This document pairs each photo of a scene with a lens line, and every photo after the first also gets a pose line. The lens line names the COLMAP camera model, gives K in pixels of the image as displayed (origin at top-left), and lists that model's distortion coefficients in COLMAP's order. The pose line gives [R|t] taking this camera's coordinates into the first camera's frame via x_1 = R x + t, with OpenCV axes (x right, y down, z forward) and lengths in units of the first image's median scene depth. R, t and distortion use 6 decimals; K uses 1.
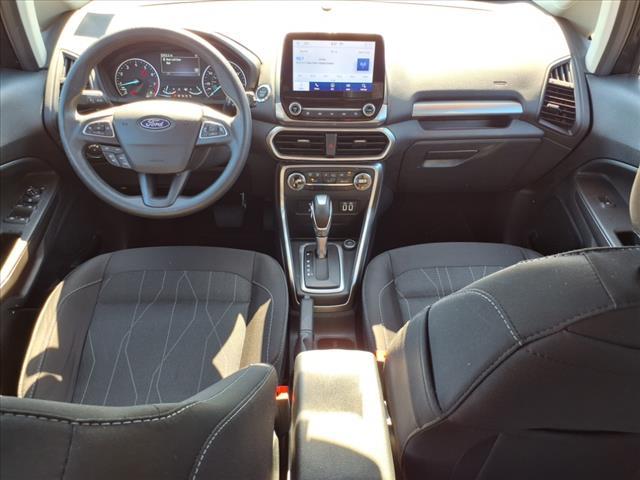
lens RADIAL K [[496.1, 0, 320.0], [0, 496.1, 240.0], [0, 0, 1]] dist [0.004701, -0.058658]
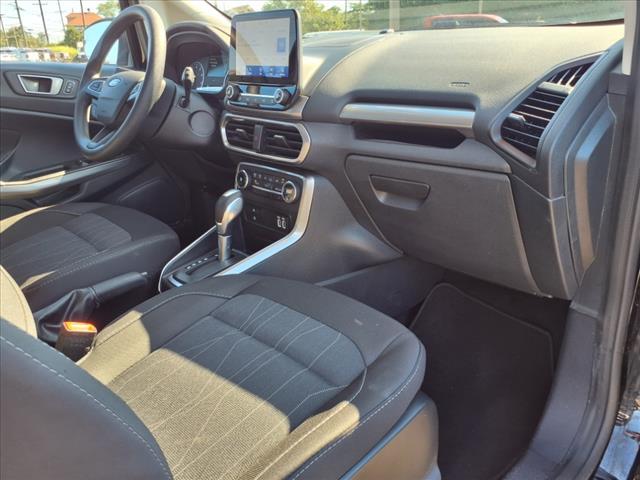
lens RADIAL K [[496.1, 0, 320.0], [0, 496.1, 240.0], [0, 0, 1]] dist [0.004701, -0.058658]
pose [[0.679577, 0.240967, -0.692899, 0.755149], [-0.414592, 0.905369, -0.091763, 0.009900], [0.605218, 0.349630, 0.715171, 0.491225]]
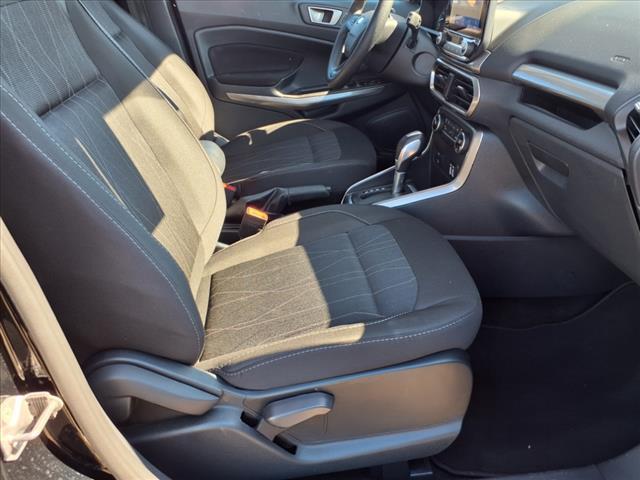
lens RADIAL K [[496.1, 0, 320.0], [0, 496.1, 240.0], [0, 0, 1]] dist [0.004701, -0.058658]
pose [[0.086551, 0.462674, -0.882293, 0.950493], [-0.564113, 0.752723, 0.339389, -0.154026], [0.821149, 0.468339, 0.326149, 0.631456]]
